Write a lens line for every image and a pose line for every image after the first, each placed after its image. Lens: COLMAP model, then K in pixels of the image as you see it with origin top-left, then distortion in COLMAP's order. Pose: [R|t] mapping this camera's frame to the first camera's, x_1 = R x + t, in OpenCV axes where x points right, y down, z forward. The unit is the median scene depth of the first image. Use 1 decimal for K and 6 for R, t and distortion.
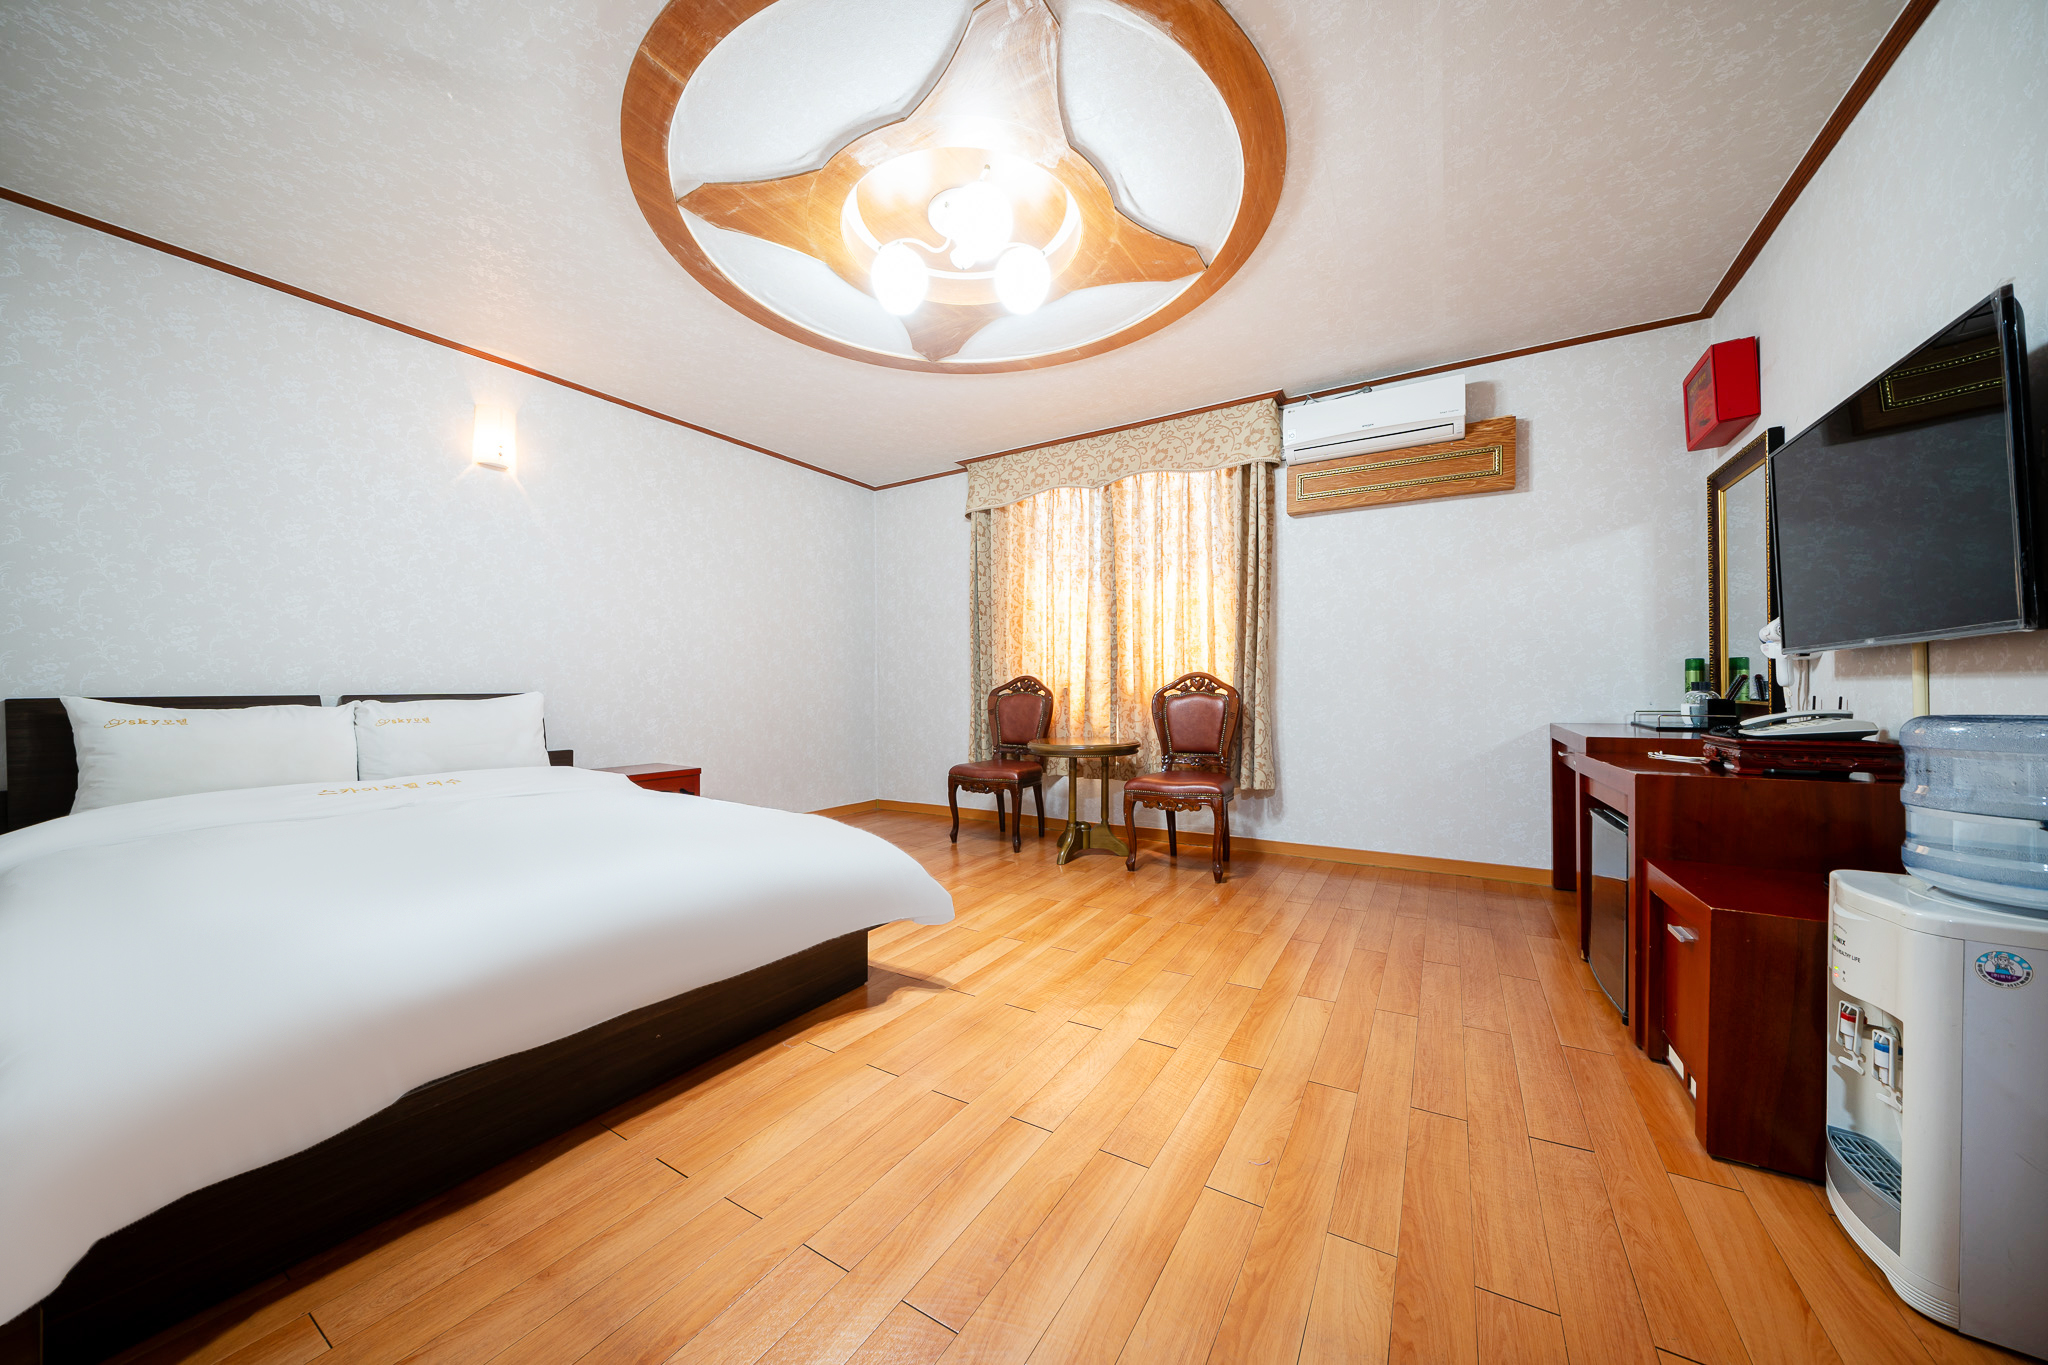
lens RADIAL K [[710.6, 0, 1031.7], [0, 710.6, 694.8], [0, 0, 1]] dist [-0.001622, 0.000036]
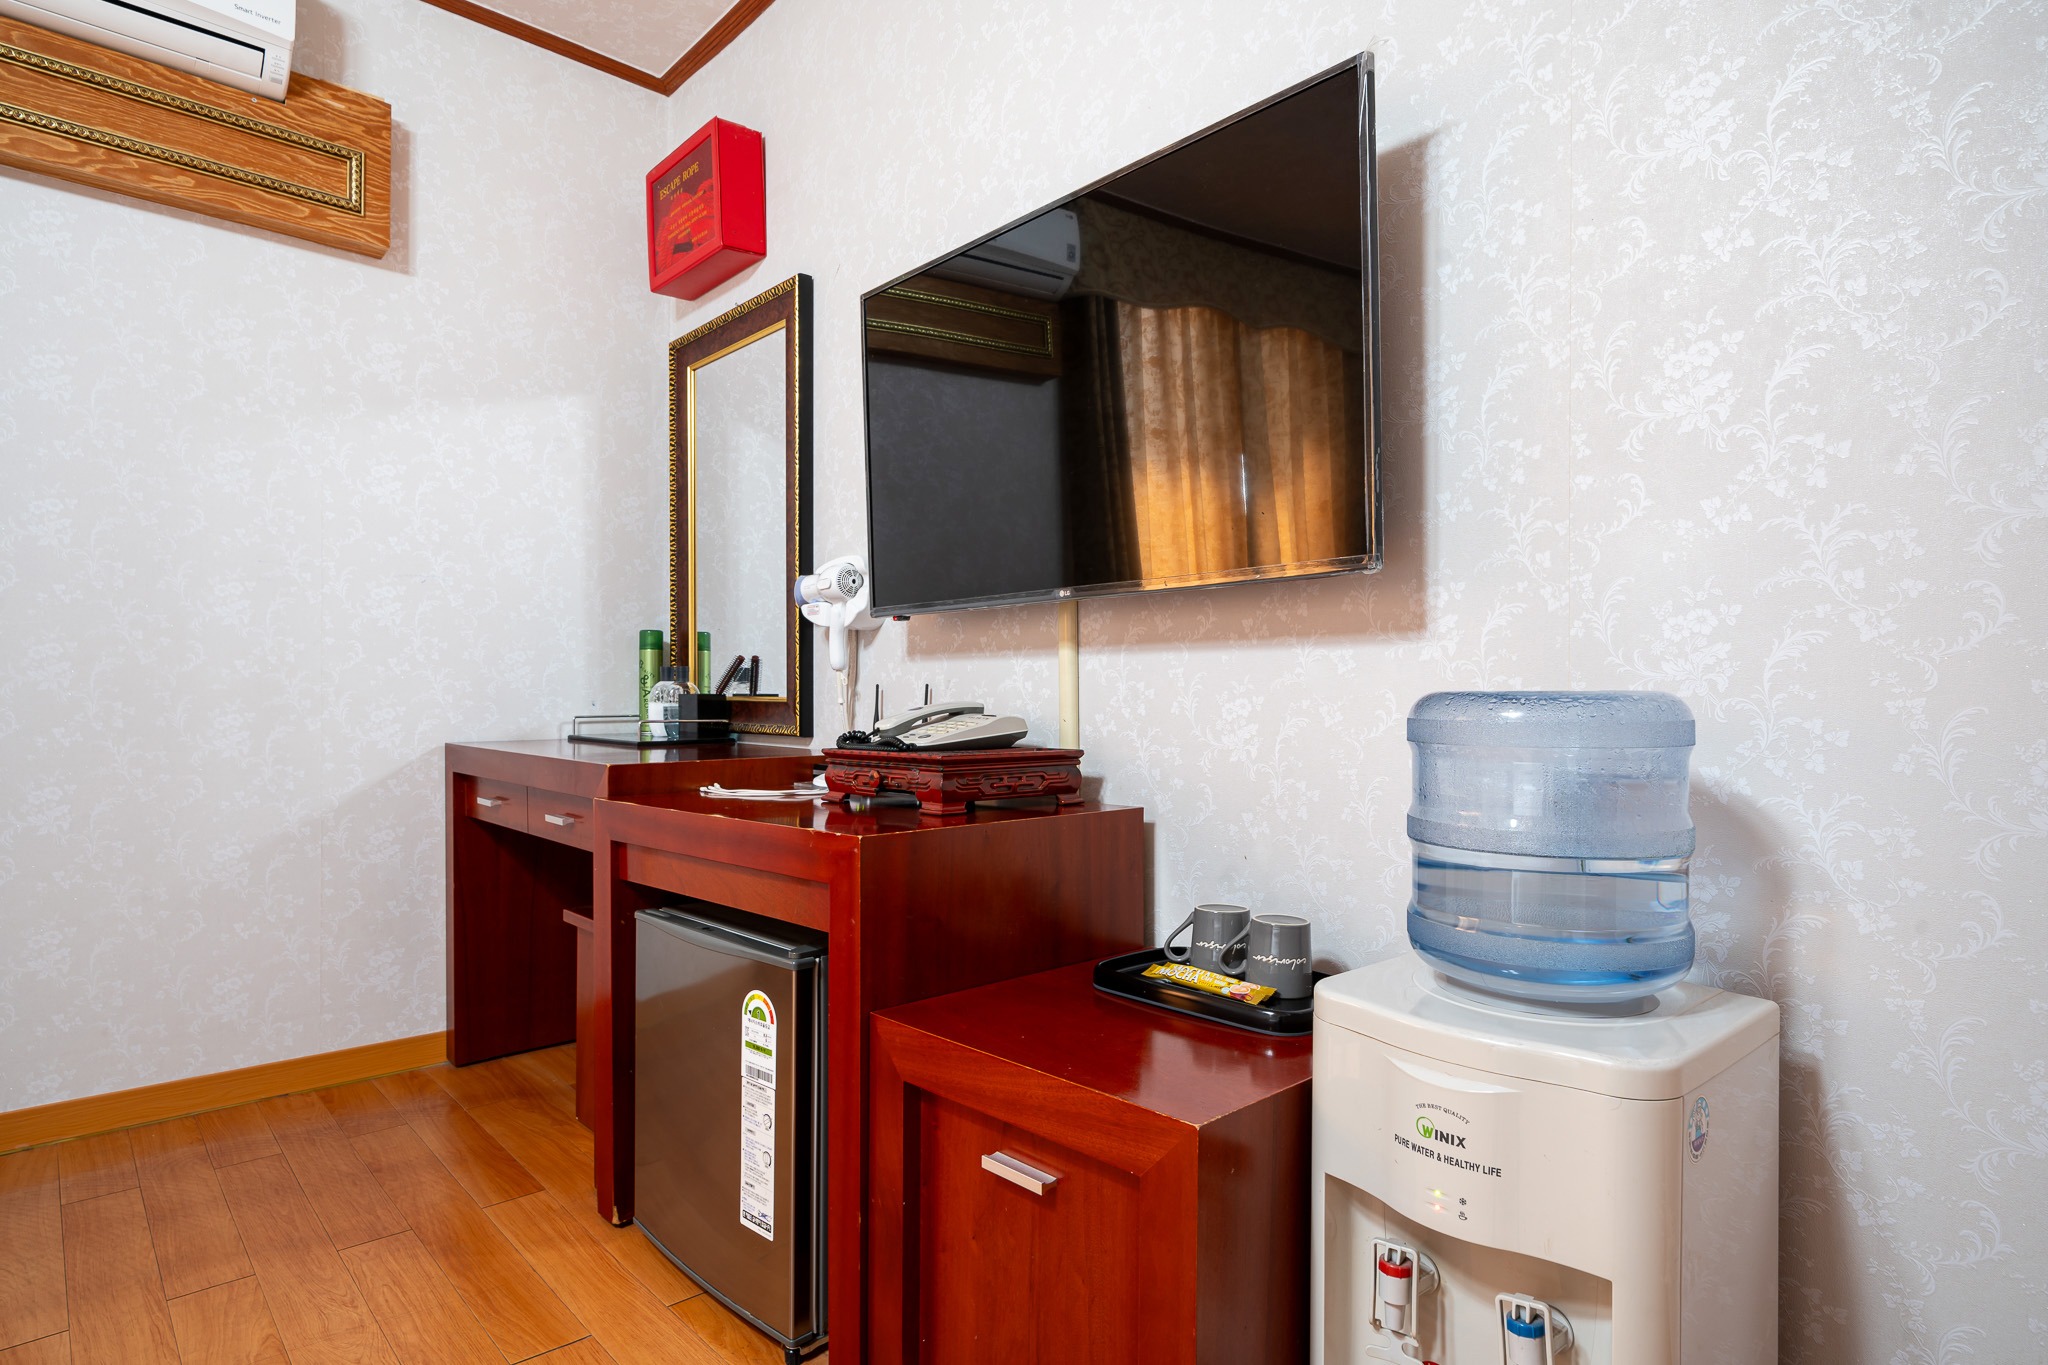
lens RADIAL K [[1084.2, 0, 974.6], [0, 1084.2, 701.0], [0, 0, 1]] dist [-0.000112, -0.000654]
pose [[0.314435, 0.002877, 0.949275, 0.125205], [0.002771, 0.999988, -0.003949, 0.015632], [-0.949275, 0.003872, 0.314424, 0.444017]]
